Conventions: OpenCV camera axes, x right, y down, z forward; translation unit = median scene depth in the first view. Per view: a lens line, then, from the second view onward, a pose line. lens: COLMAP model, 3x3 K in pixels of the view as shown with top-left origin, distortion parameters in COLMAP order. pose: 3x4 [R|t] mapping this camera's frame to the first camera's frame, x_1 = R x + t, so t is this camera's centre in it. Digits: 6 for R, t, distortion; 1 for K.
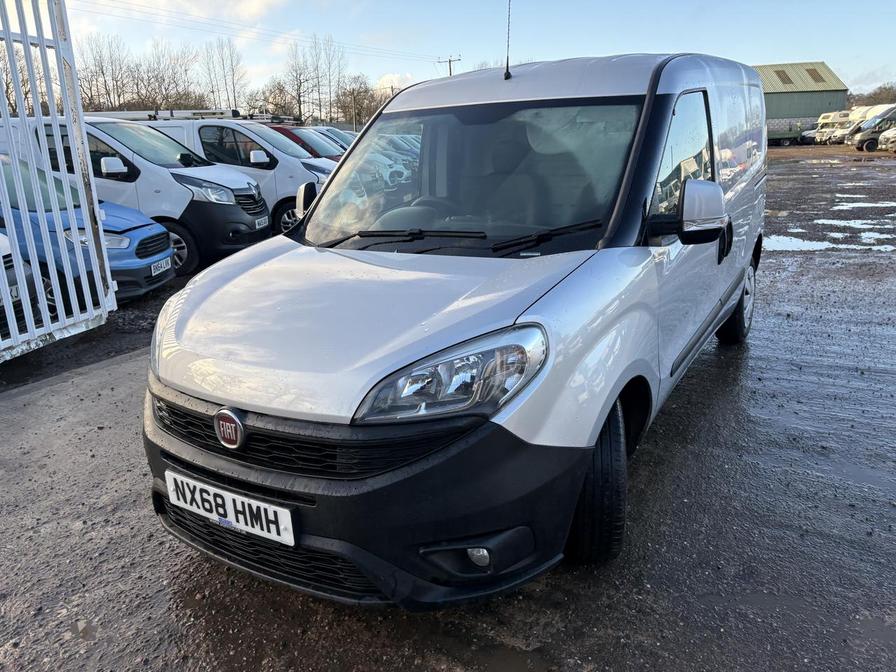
lens RADIAL K [[694.4, 0, 448.3], [0, 694.4, 348.7], [0, 0, 1]] dist [-0.011672, -0.004806]
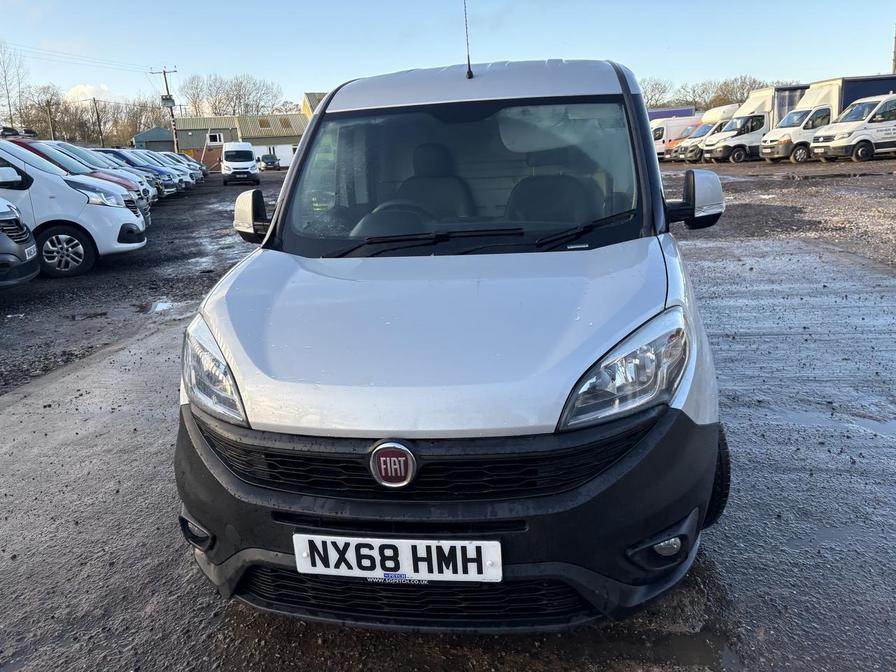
lens RADIAL K [[701.1, 0, 449.2], [0, 701.1, 339.0], [0, 0, 1]] dist [-0.003721, -0.005797]
pose [[0.921573, -0.112259, 0.371620, -0.541996], [0.125708, 0.991994, -0.012078, -0.018536], [-0.367289, 0.057846, 0.928306, 0.163742]]
